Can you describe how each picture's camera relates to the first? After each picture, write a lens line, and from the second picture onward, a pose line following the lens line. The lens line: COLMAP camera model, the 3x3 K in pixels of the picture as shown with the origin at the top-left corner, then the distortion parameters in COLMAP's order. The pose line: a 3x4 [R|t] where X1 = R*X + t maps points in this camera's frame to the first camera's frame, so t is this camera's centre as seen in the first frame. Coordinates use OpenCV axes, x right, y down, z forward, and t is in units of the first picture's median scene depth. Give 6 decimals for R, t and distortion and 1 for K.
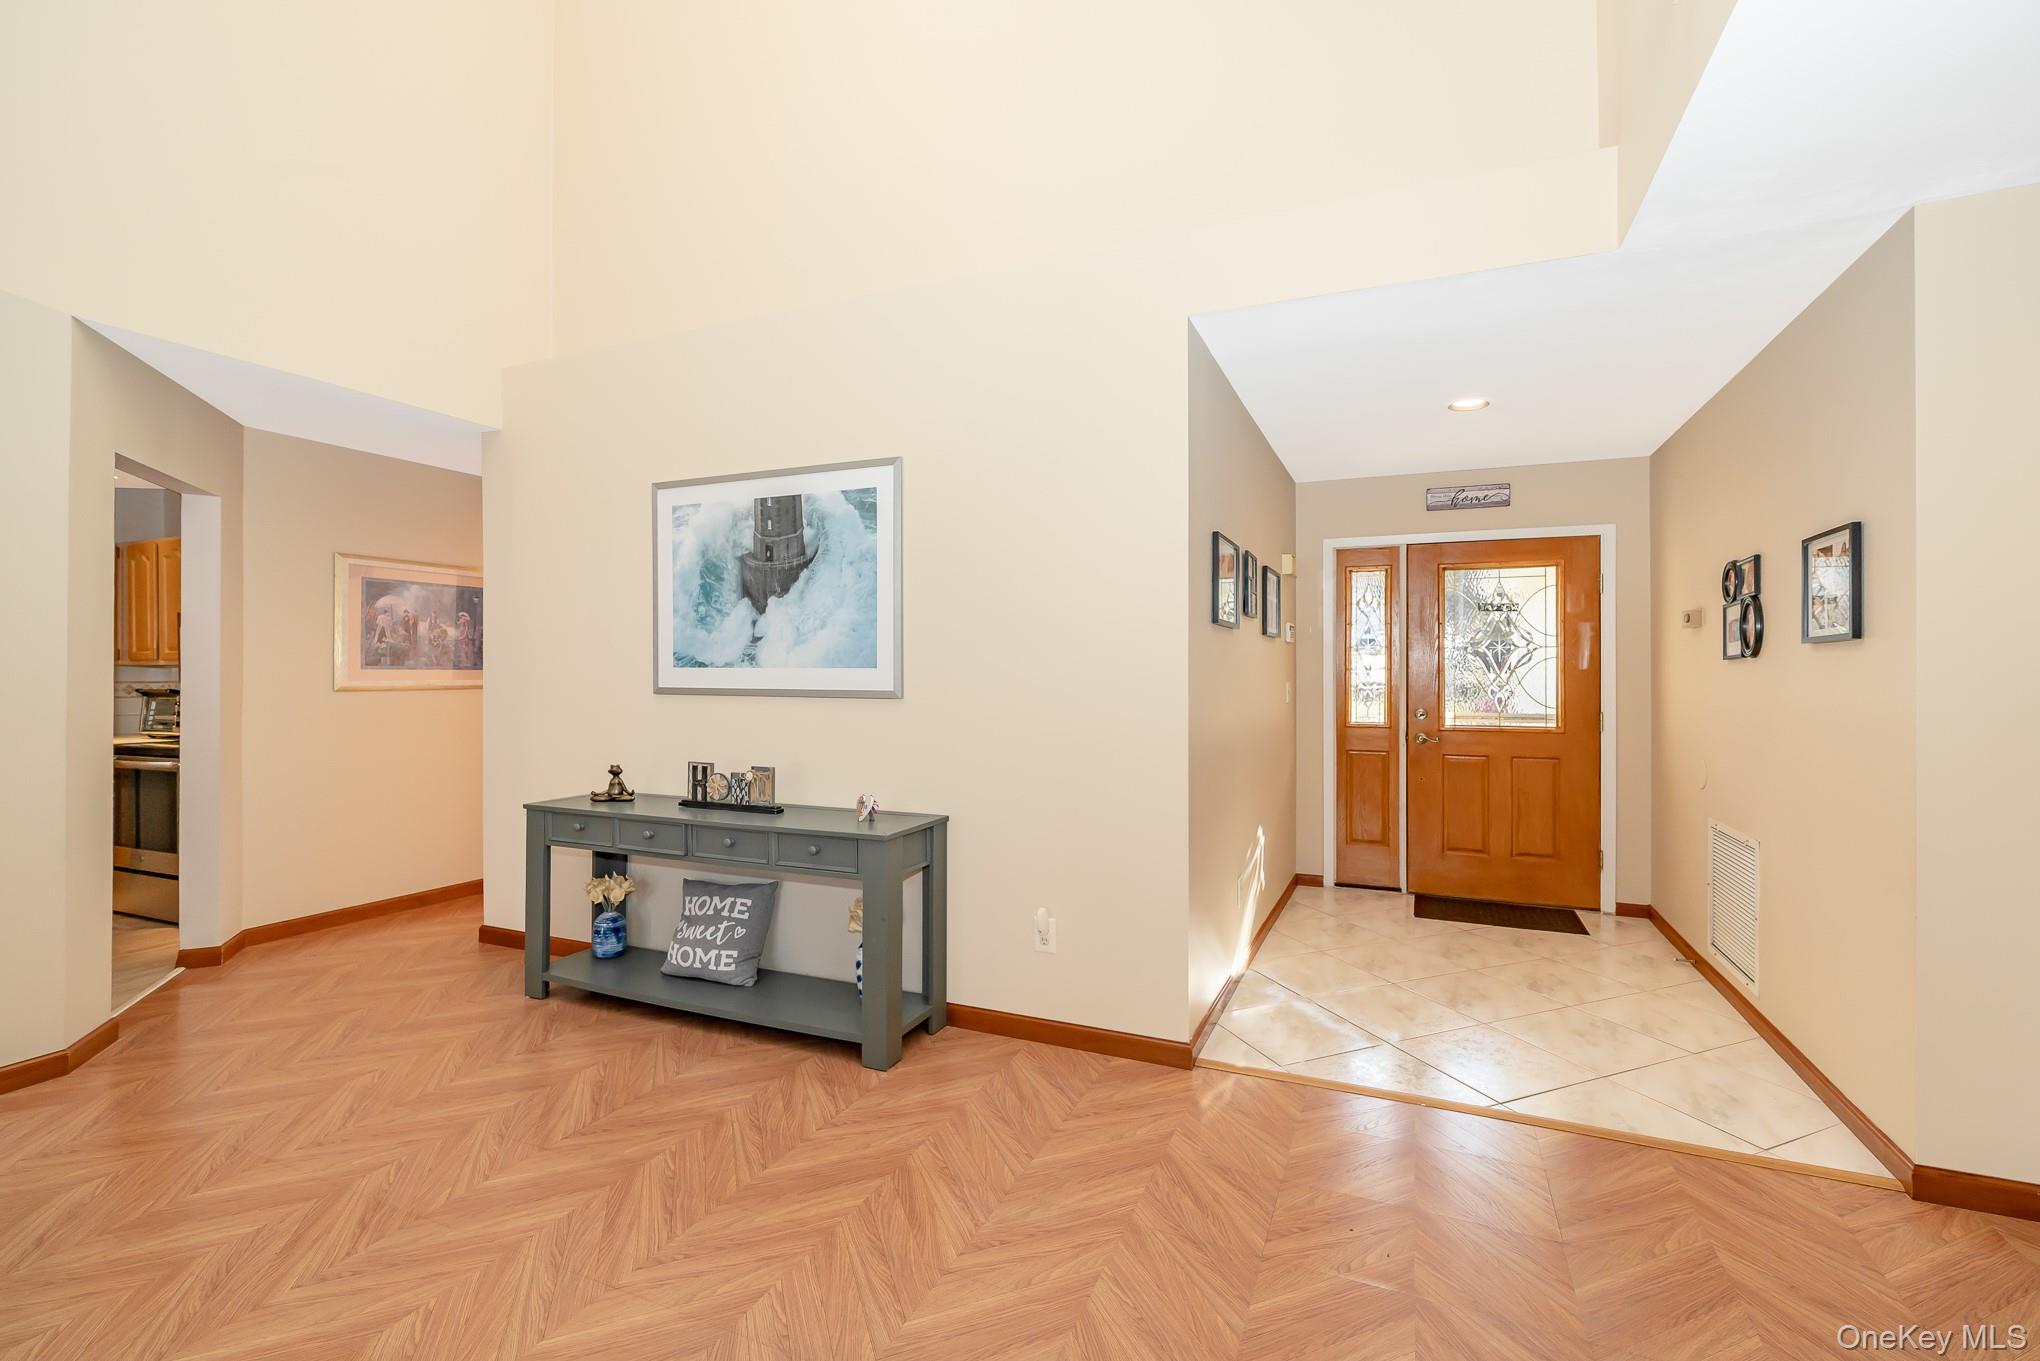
lens RADIAL K [[834.1, 0, 1033.6], [0, 834.1, 667.9], [0, 0, 1]] dist [-0.000461, 0.000177]
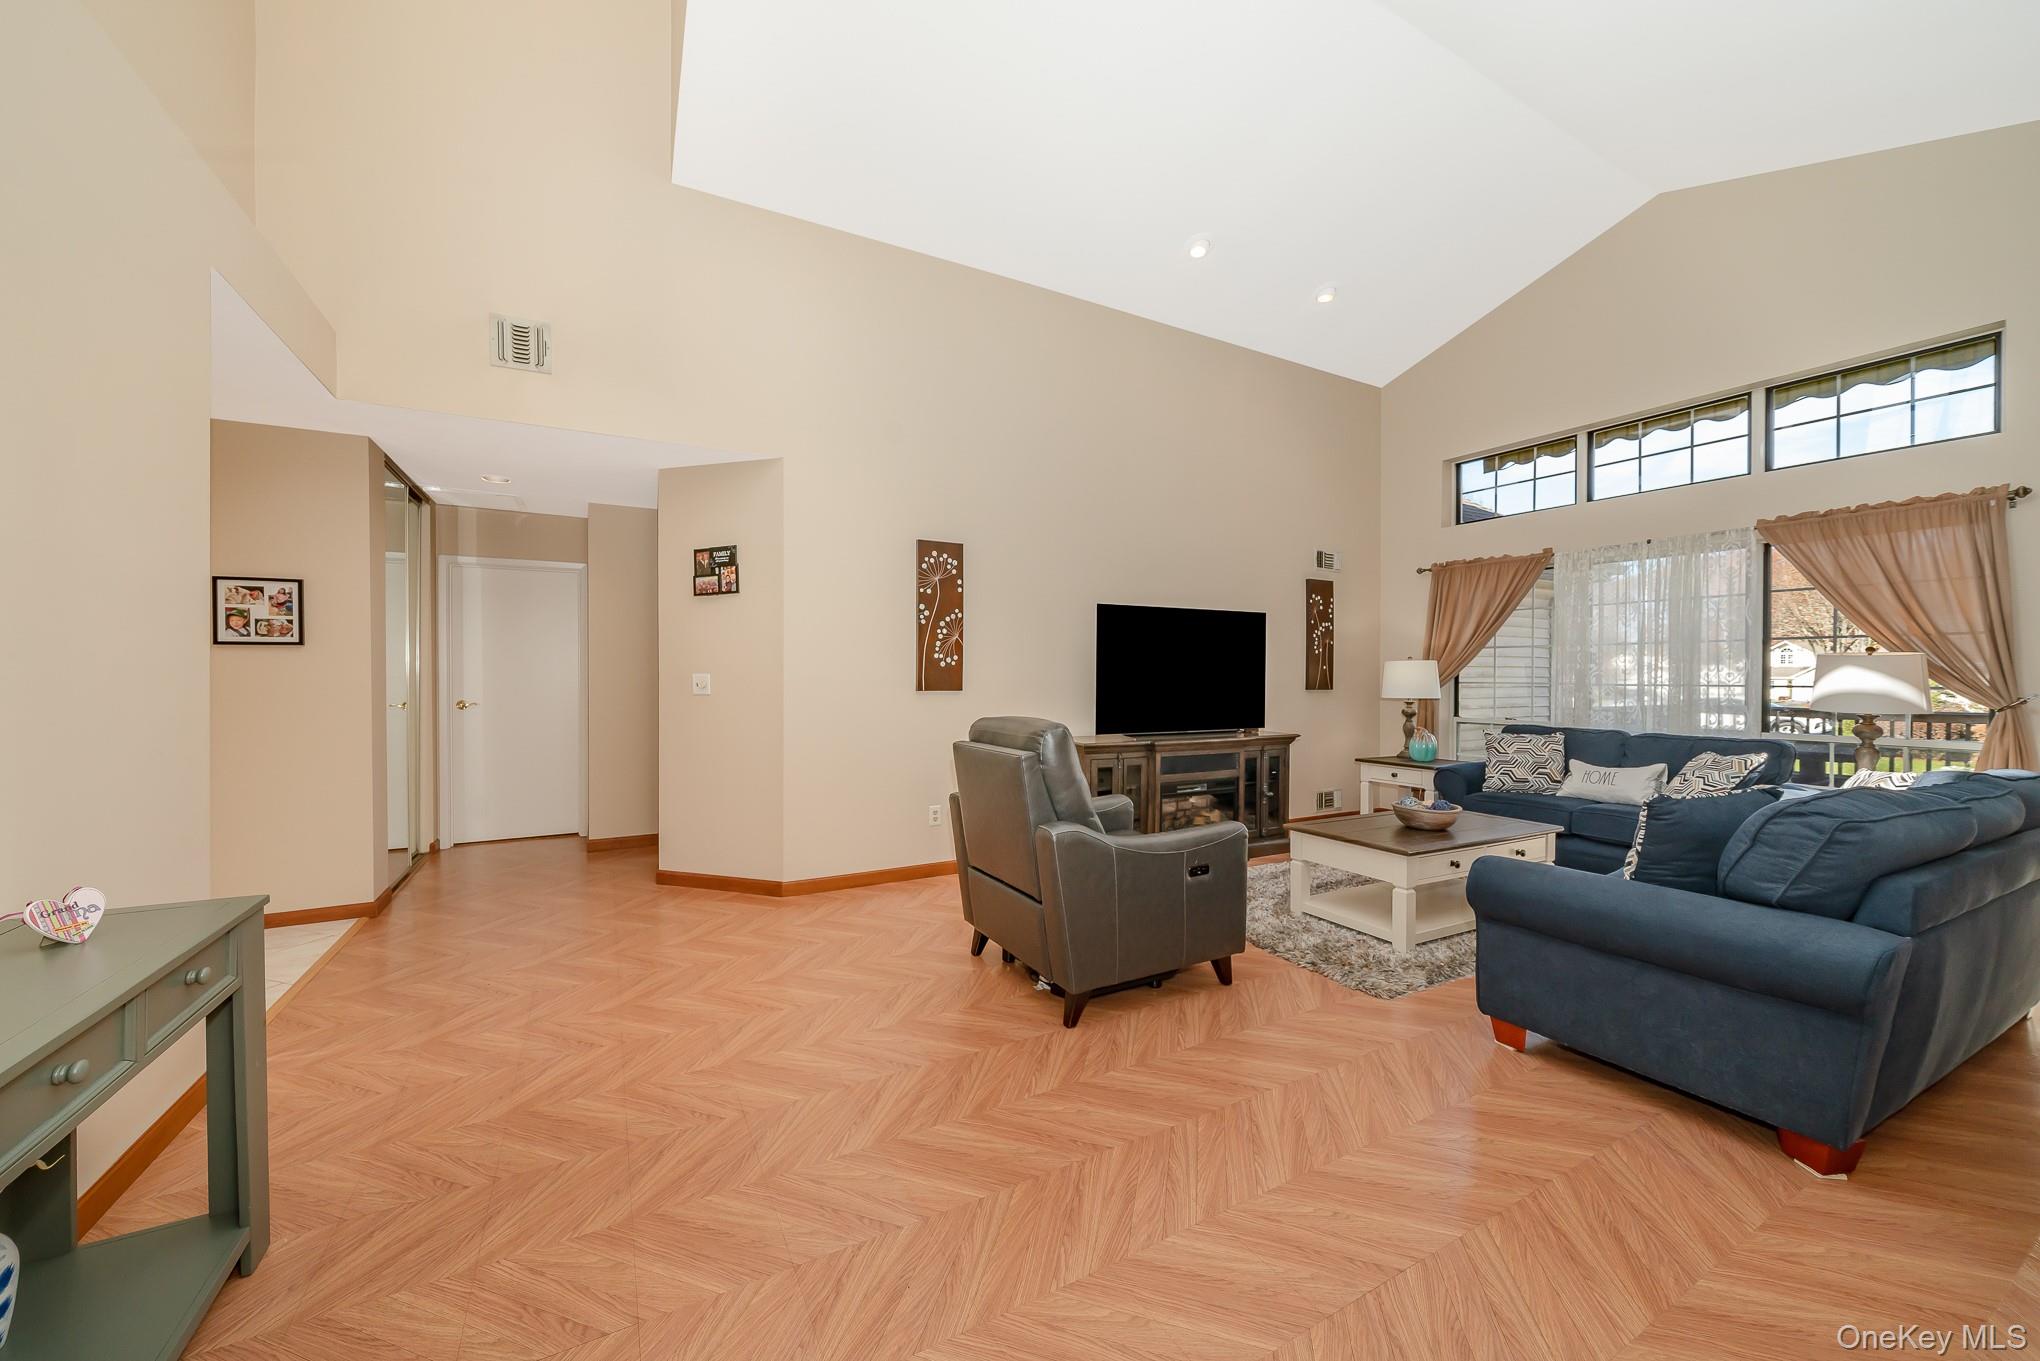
lens RADIAL K [[754.4, 0, 1016.3], [0, 754.4, 669.2], [0, 0, 1]] dist [0.002092, -0.000276]
pose [[-0.766664, -0.008264, 0.641996, -0.755175], [-0.010168, 0.999948, 0.000729, 0.002661], [-0.641968, -0.005969, -0.766708, 0.774665]]
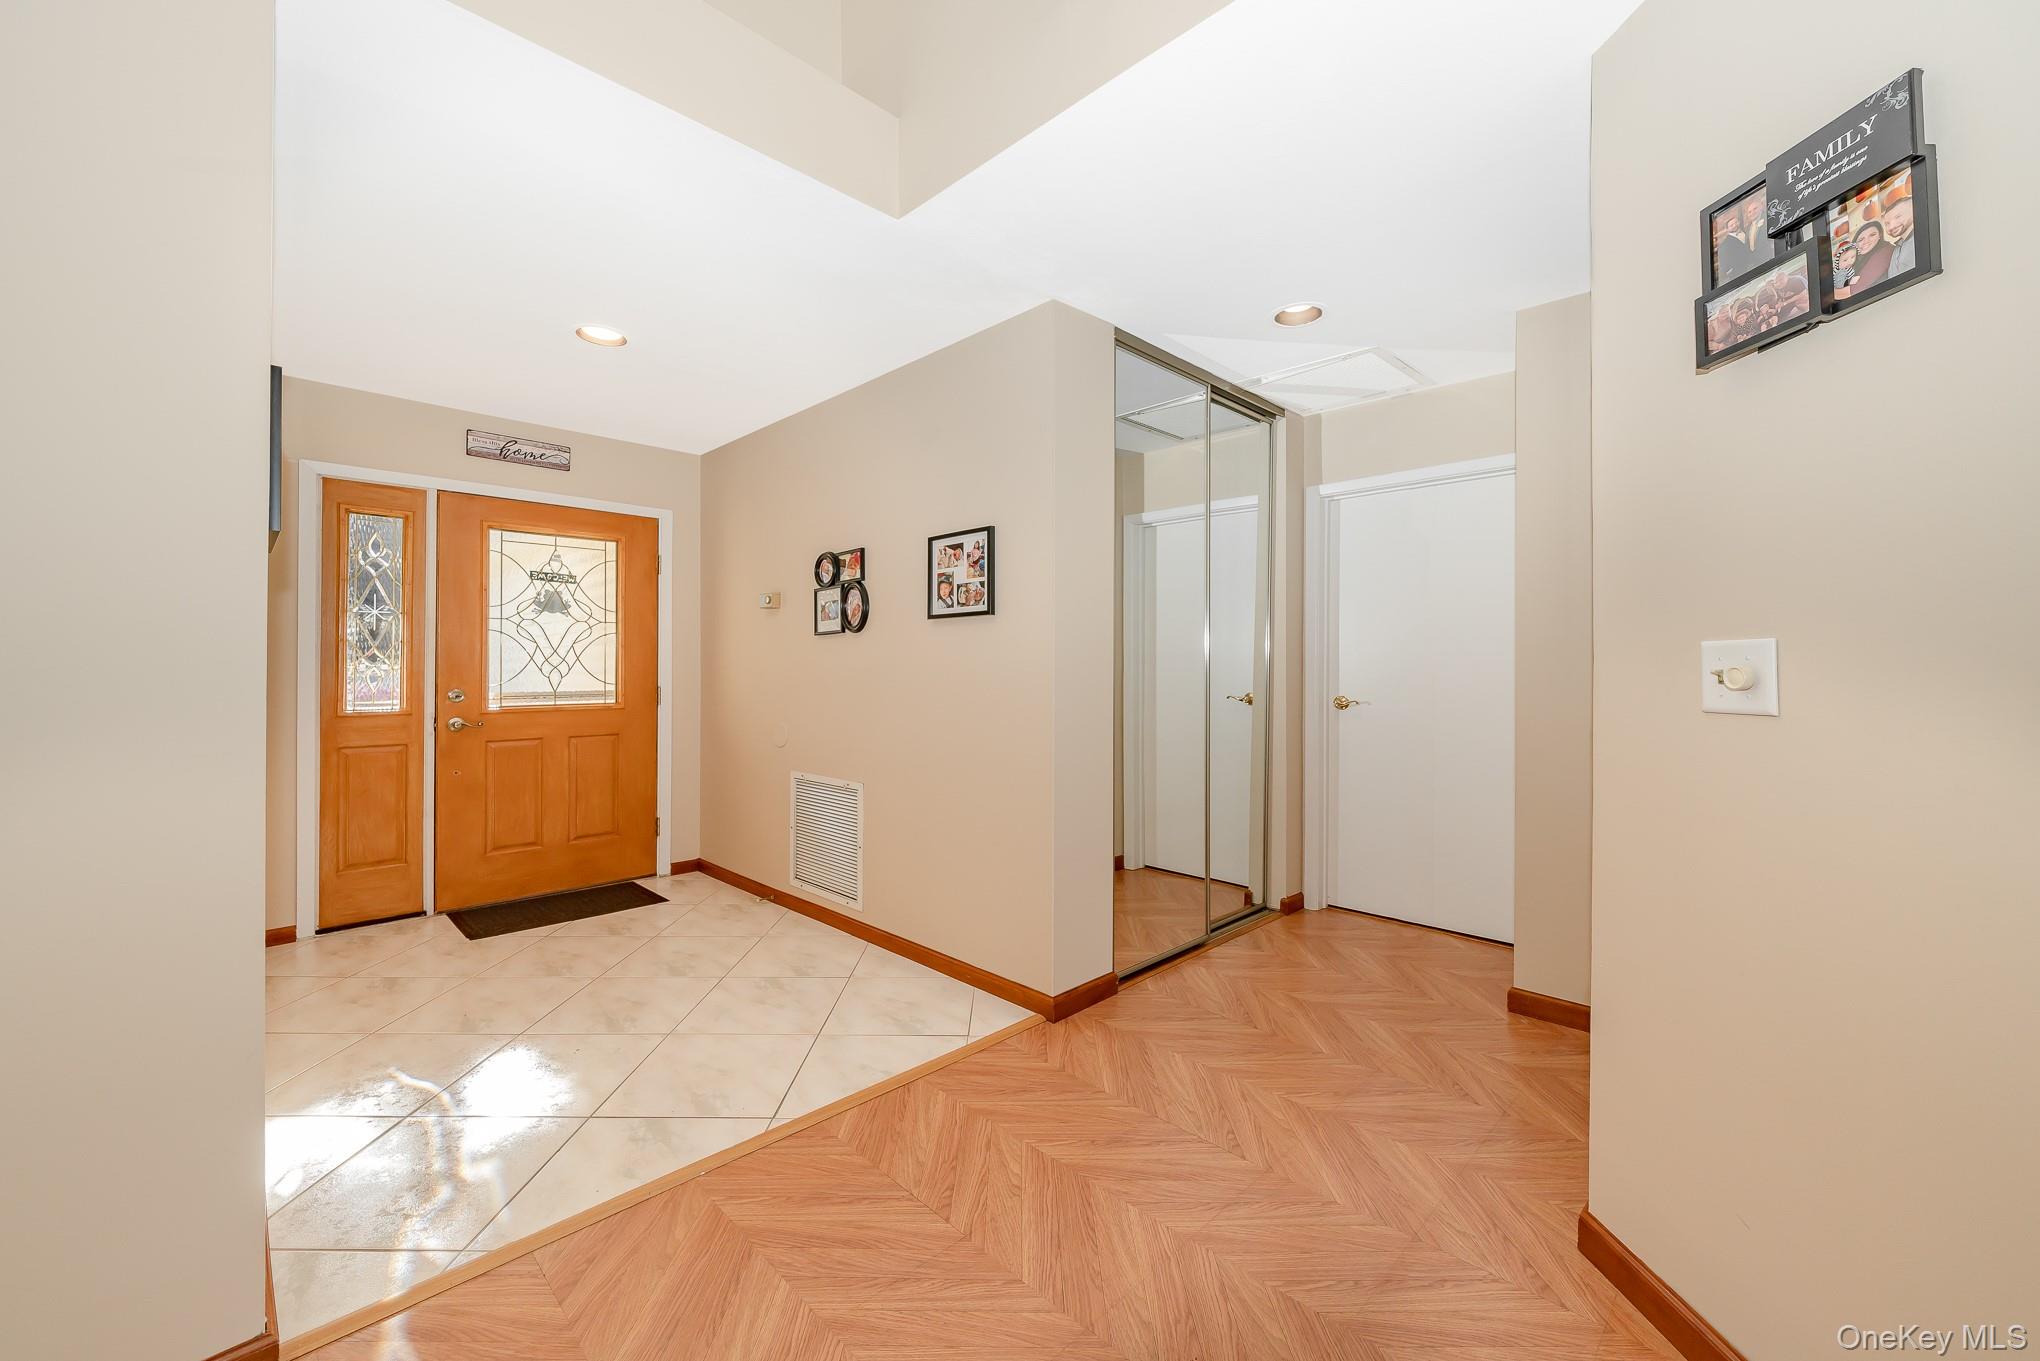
lens RADIAL K [[754.4, 0, 976.6], [0, 754.4, 665.9], [0, 0, 1]] dist [0.002092, -0.000276]
pose [[0.365299, 0.006515, 0.930867, -0.079710], [-0.014632, 0.999892, -0.001255, 0.029809], [-0.930775, -0.013162, 0.365355, 0.370342]]
